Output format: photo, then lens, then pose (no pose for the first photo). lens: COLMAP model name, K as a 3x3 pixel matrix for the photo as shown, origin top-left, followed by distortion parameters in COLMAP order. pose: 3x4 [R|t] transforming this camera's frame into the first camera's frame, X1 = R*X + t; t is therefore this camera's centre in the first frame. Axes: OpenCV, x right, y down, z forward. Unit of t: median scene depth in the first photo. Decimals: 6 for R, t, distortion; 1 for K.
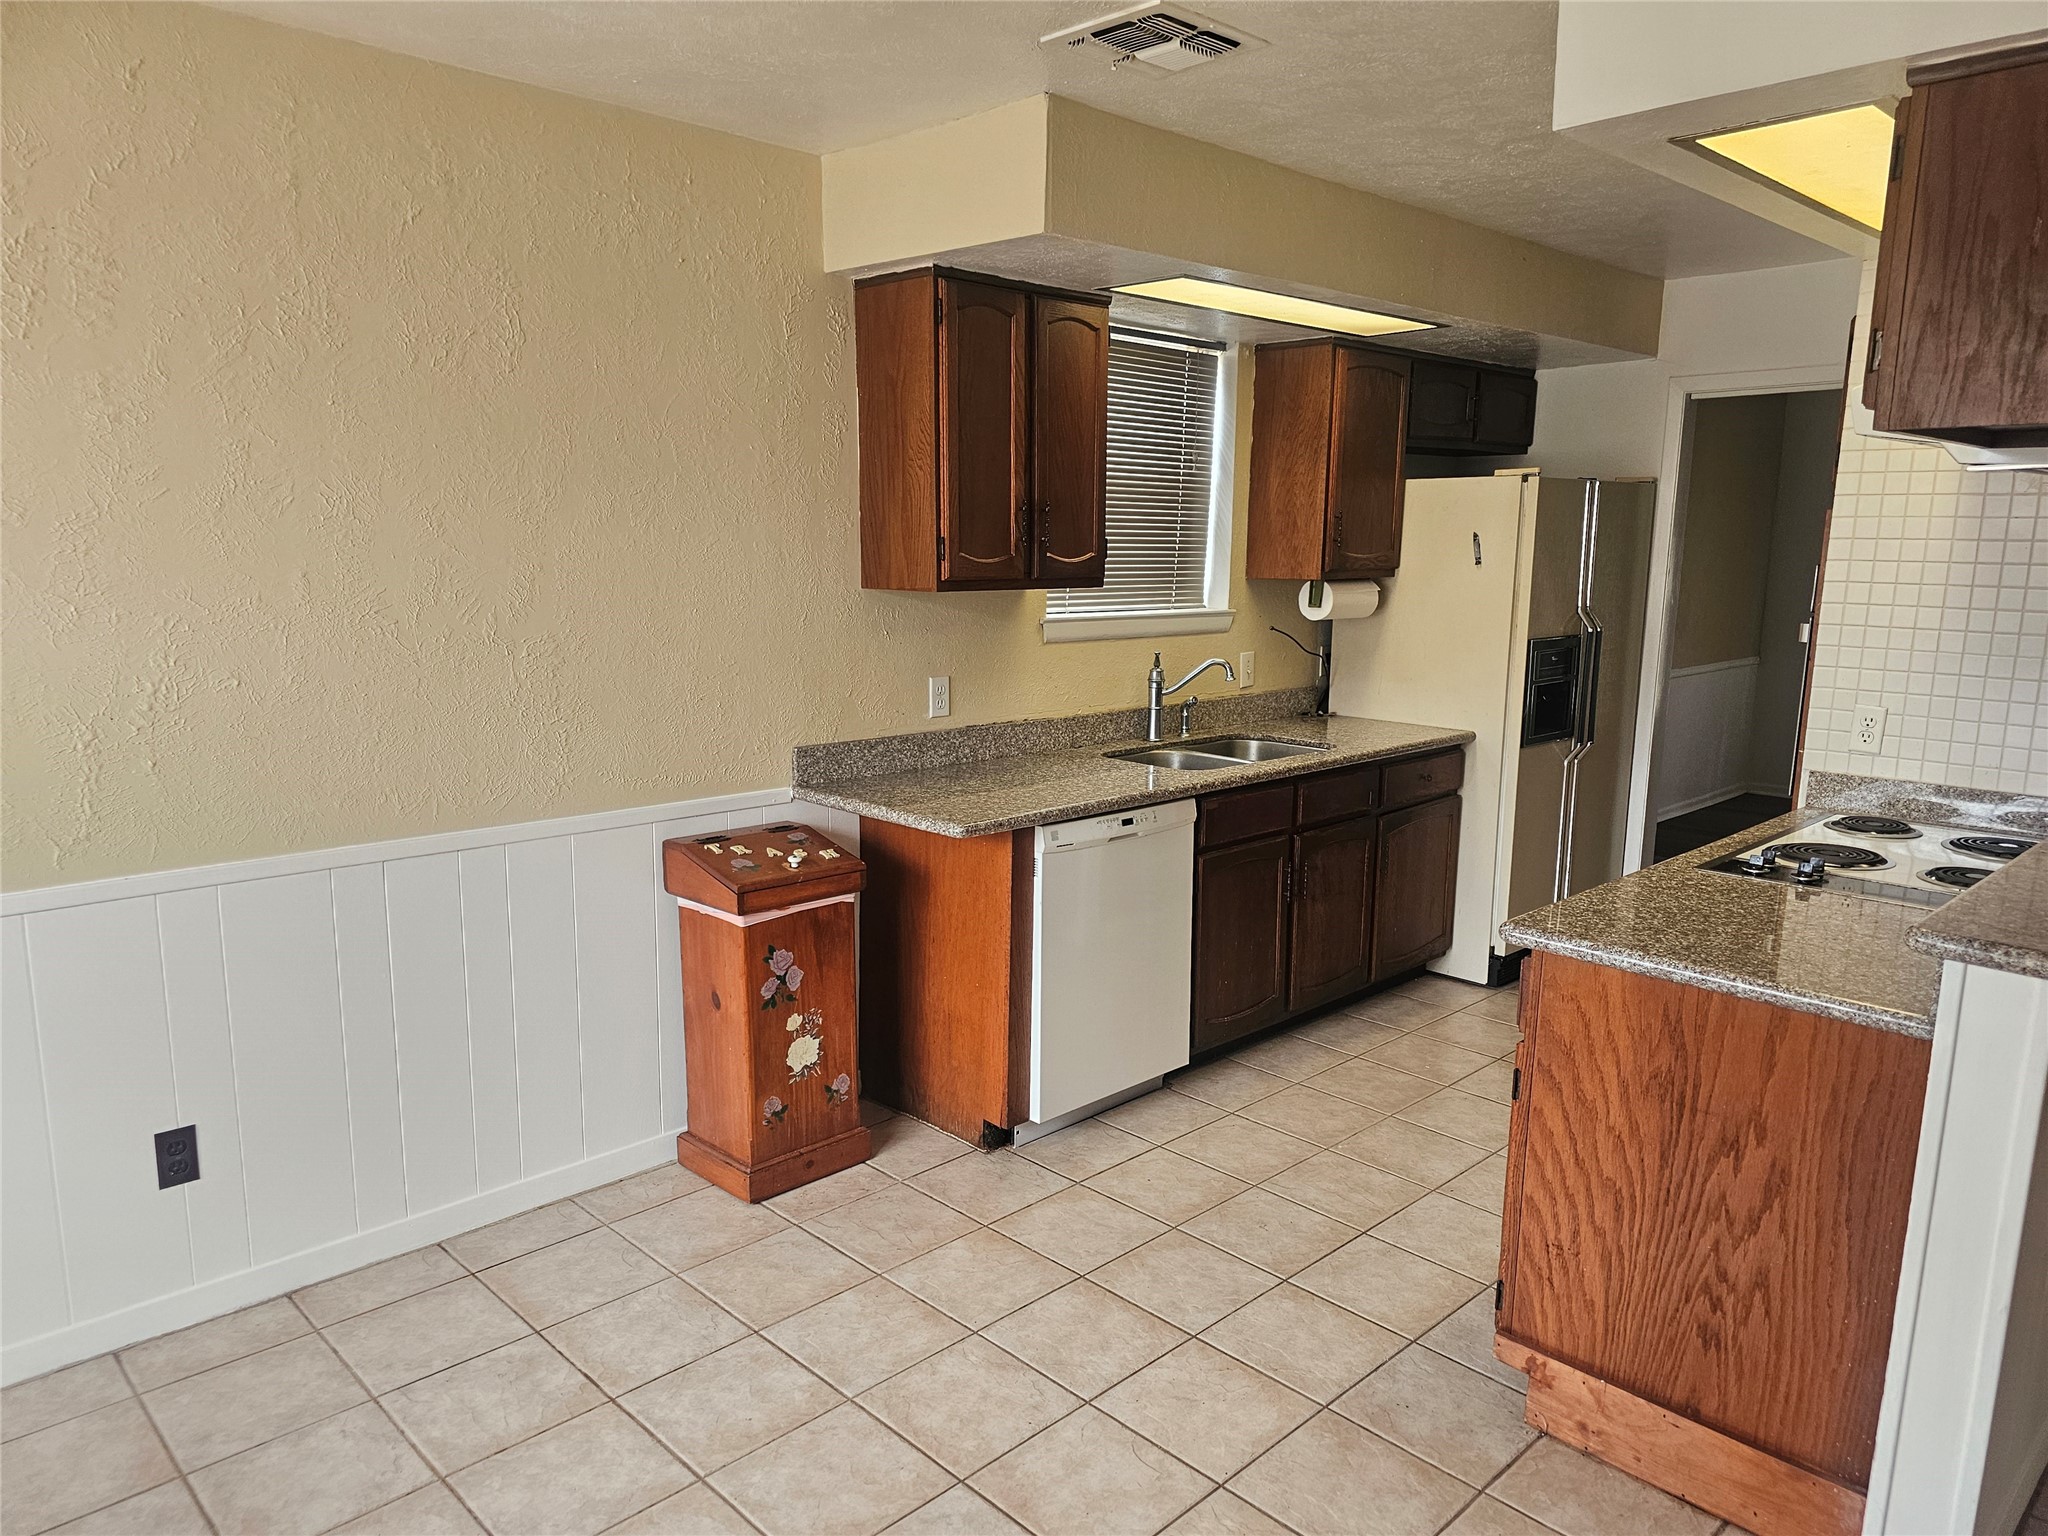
lens RADIAL K [[1382.5, 0, 1024.7], [0, 1382.5, 800.9], [0, 0, 1]] dist [0.084593, -0.071360]
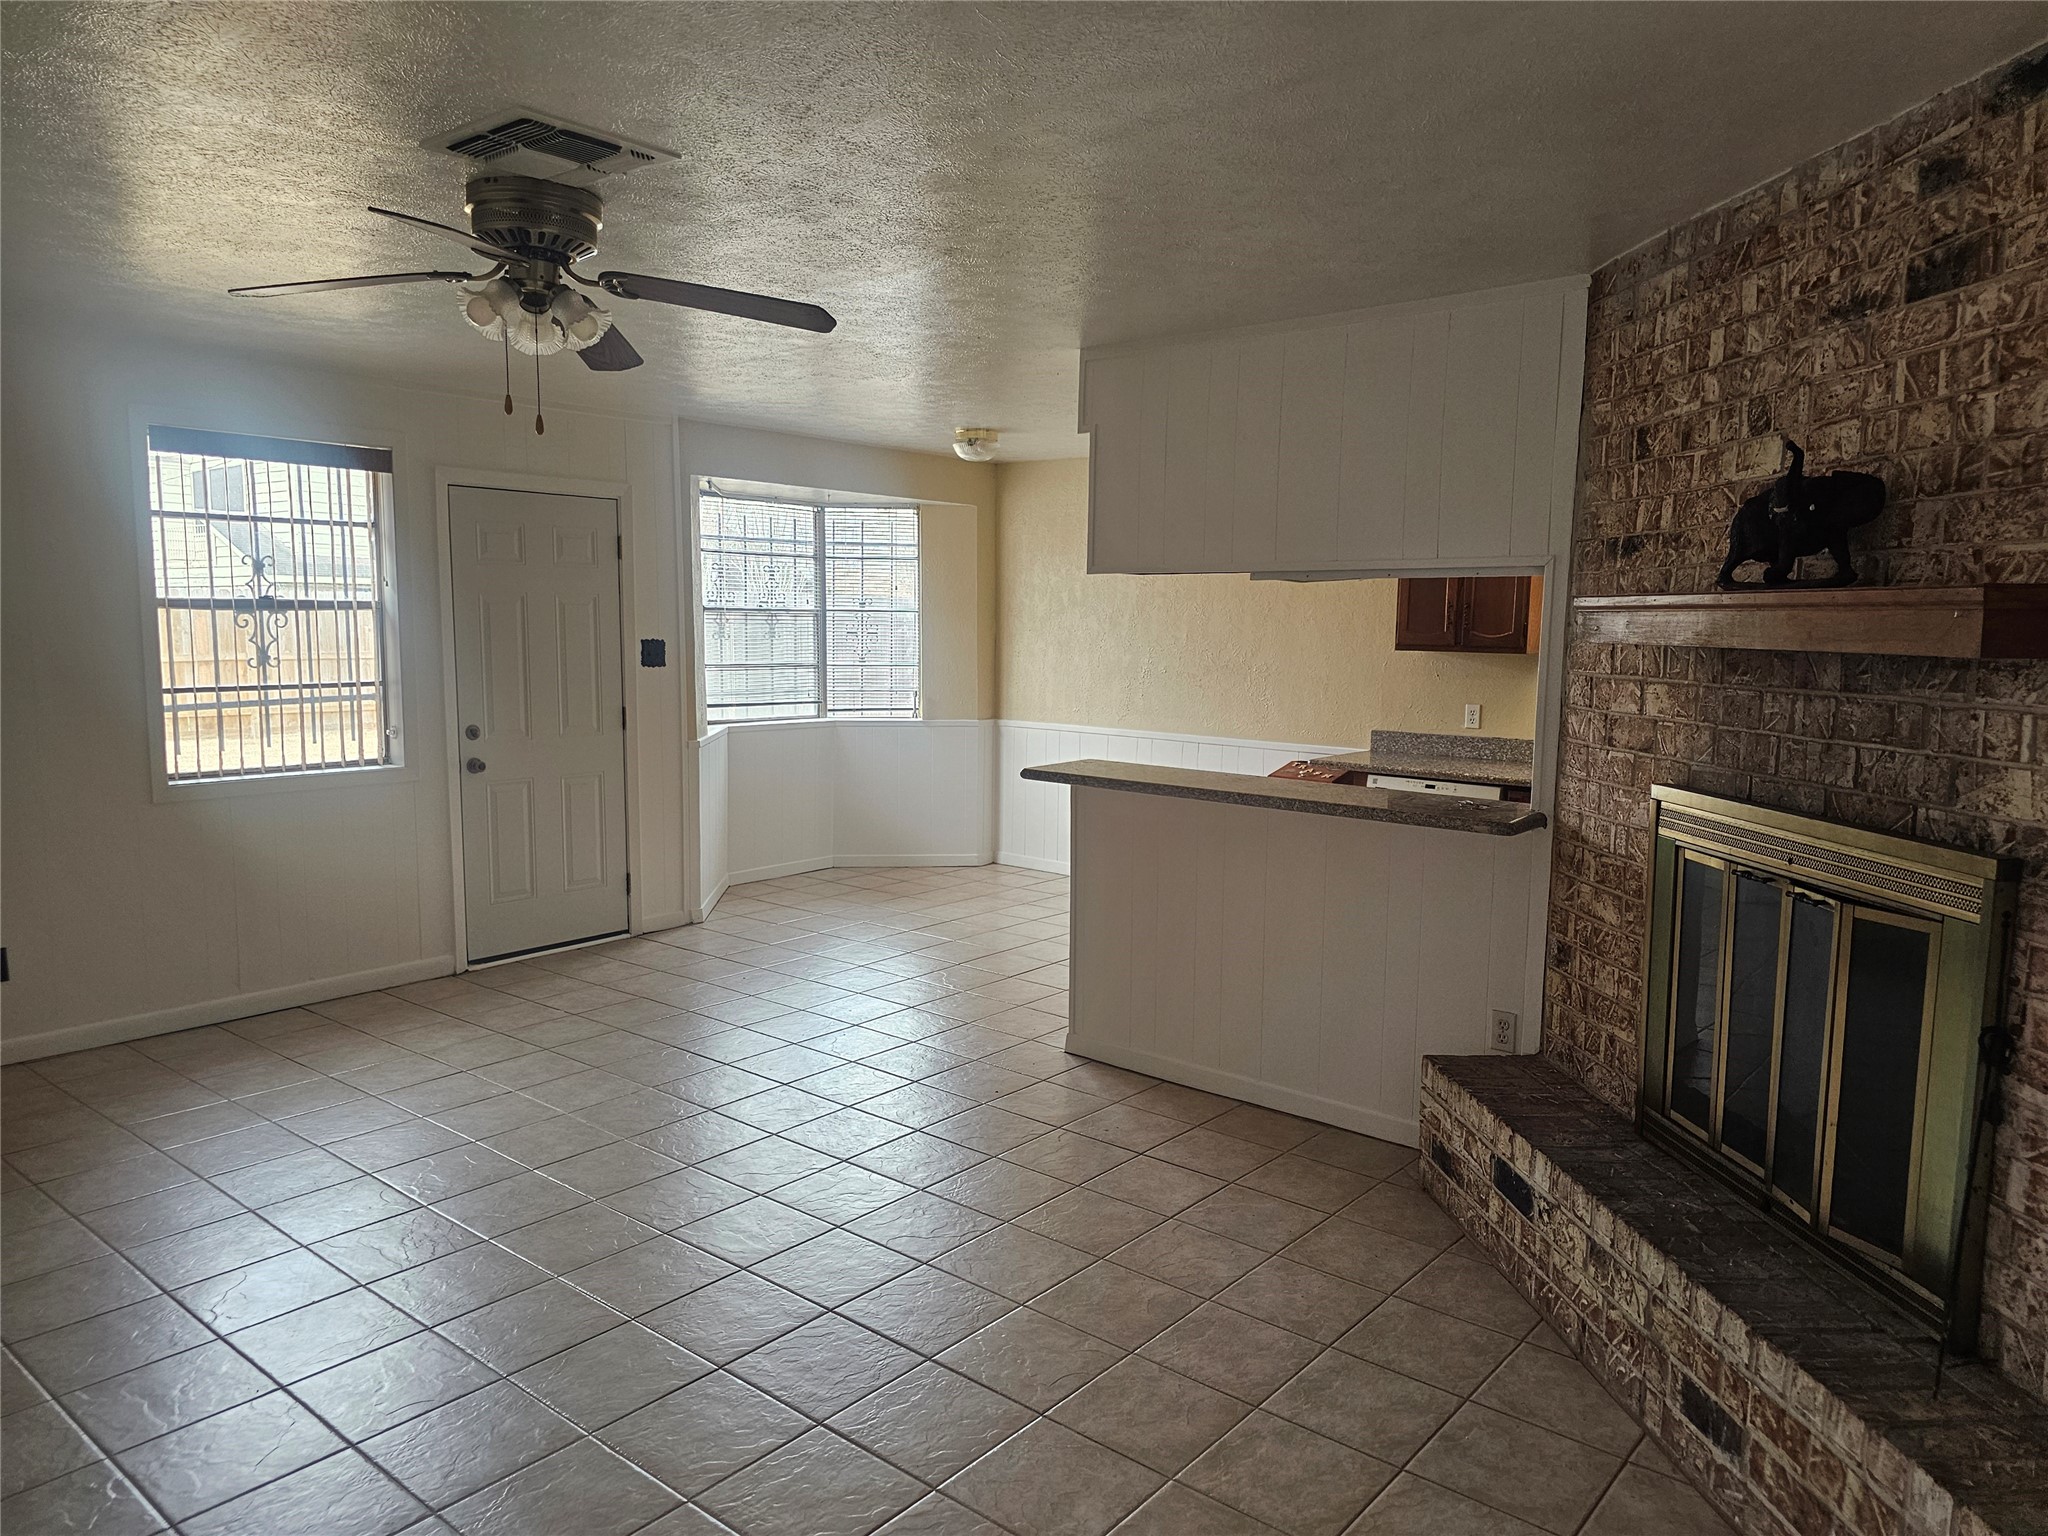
lens RADIAL K [[1373.5, 0, 1017.2], [0, 1373.5, 782.4], [0, 0, 1]] dist [0.045166, -0.032376]
pose [[0.108536, 0.113288, -0.987616, 1.814155], [-0.208050, 0.974072, 0.088870, -0.037276], [0.972078, 0.195828, 0.129291, 0.311639]]
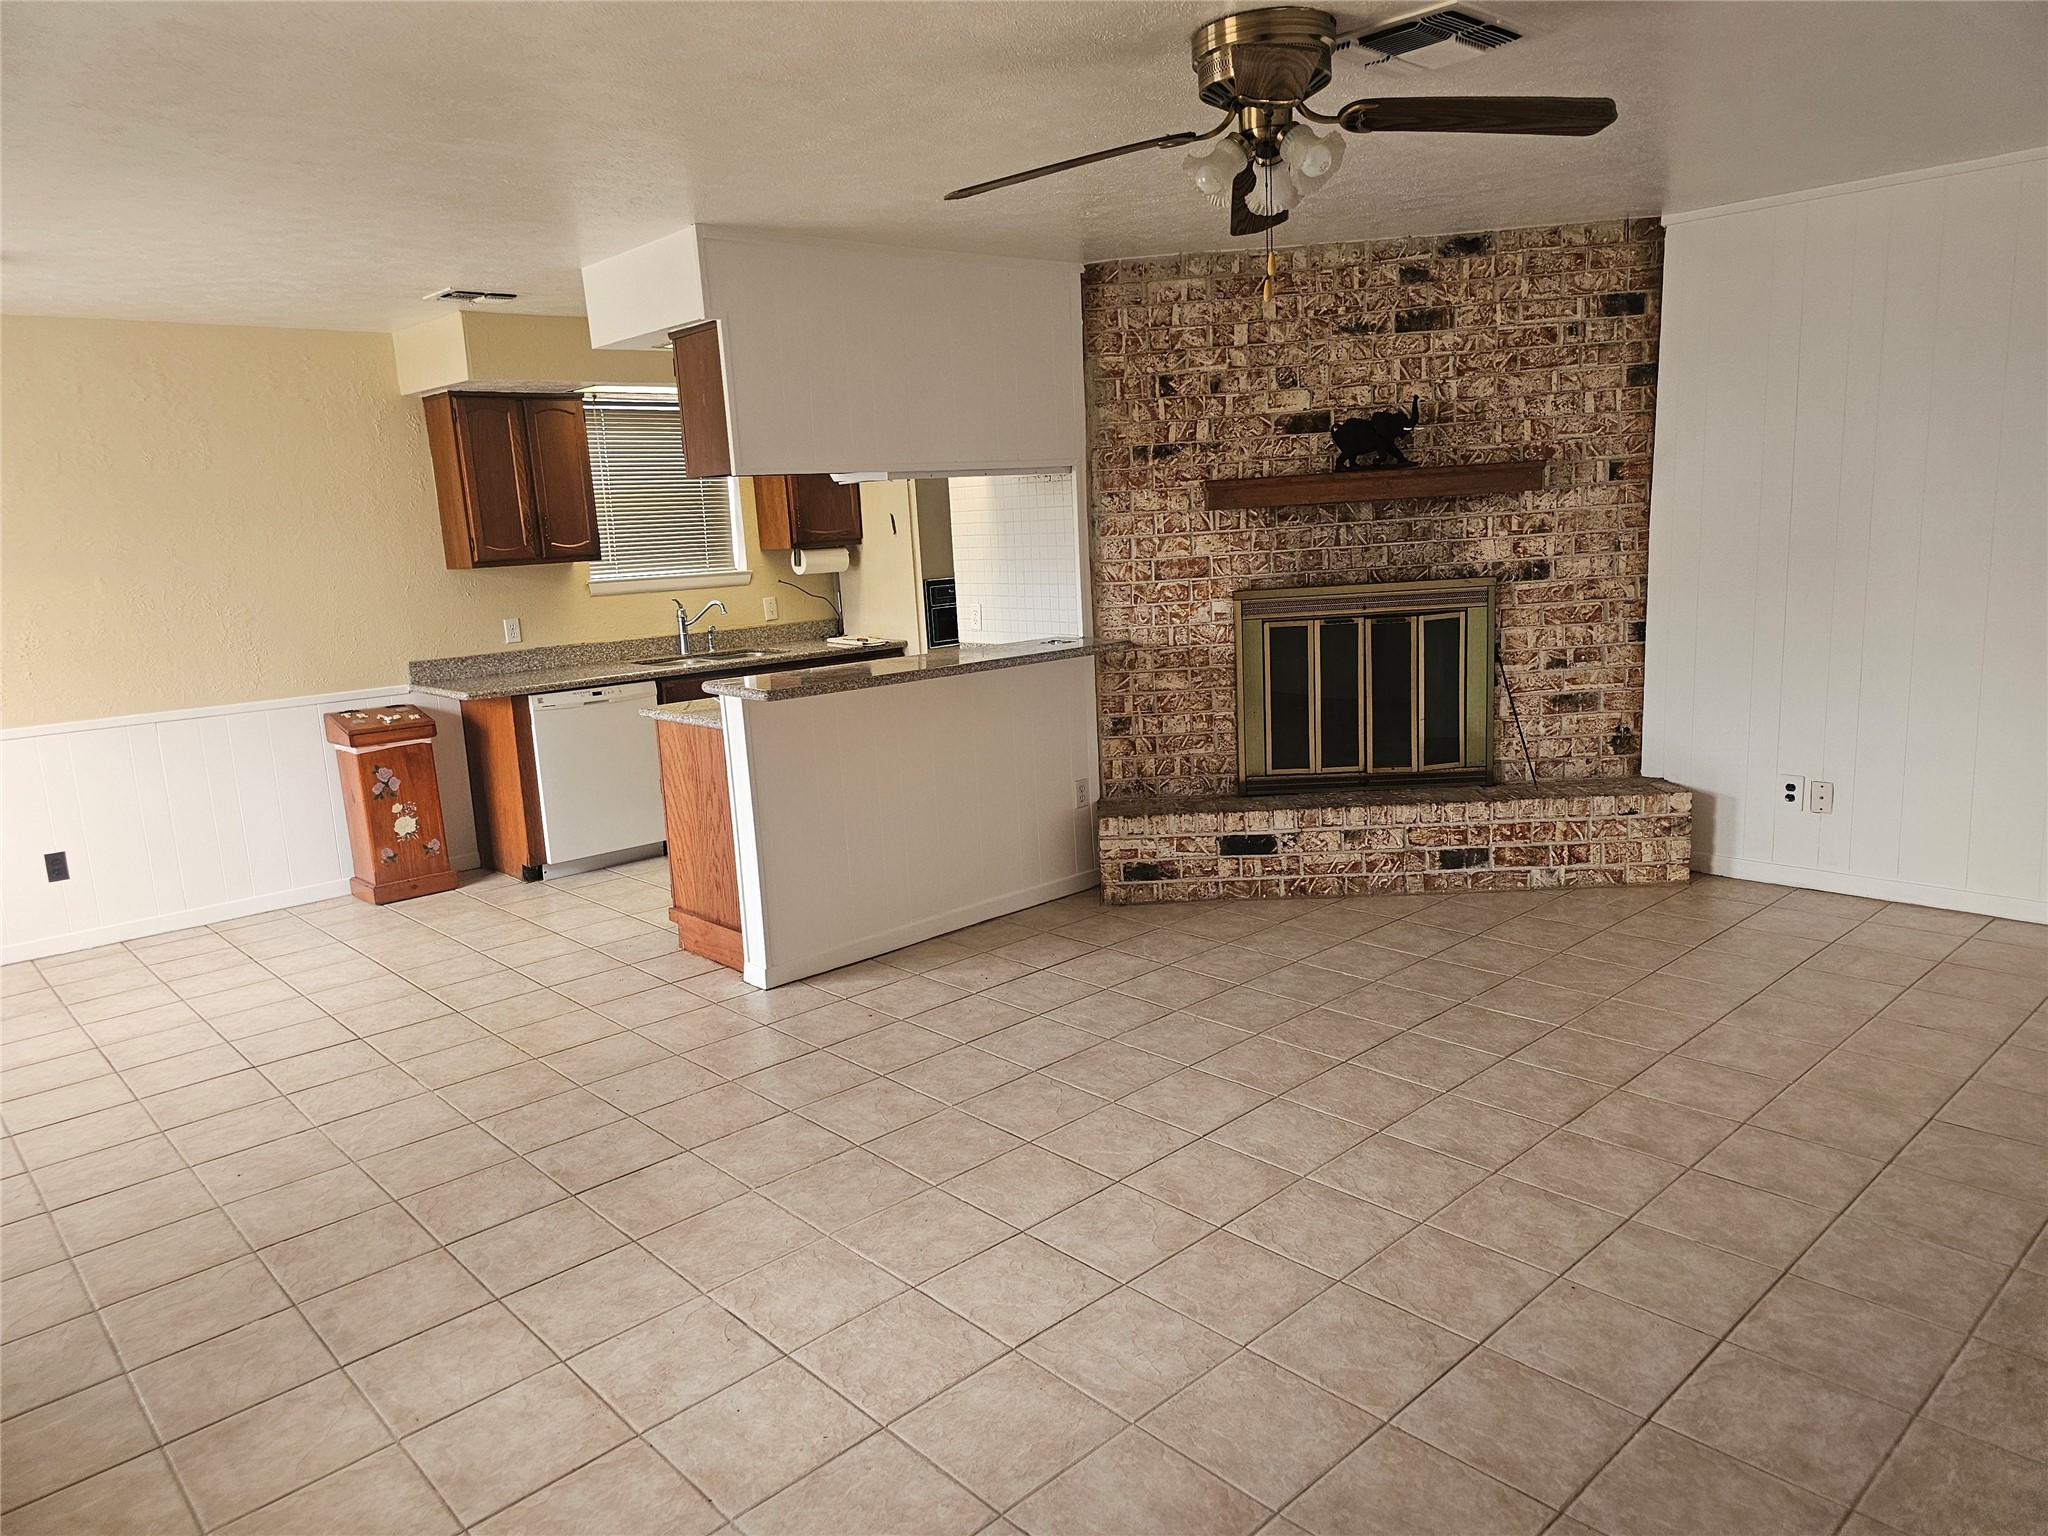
lens RADIAL K [[1380.1, 0, 994.9], [0, 1380.1, 787.3], [0, 0, 1]] dist [0.069124, -0.073993]
pose [[0.997221, -0.053085, -0.052268, 0.712797], [0.053285, 0.998576, 0.002437, 0.168795], [0.052064, -0.005215, 0.998630, -0.785033]]
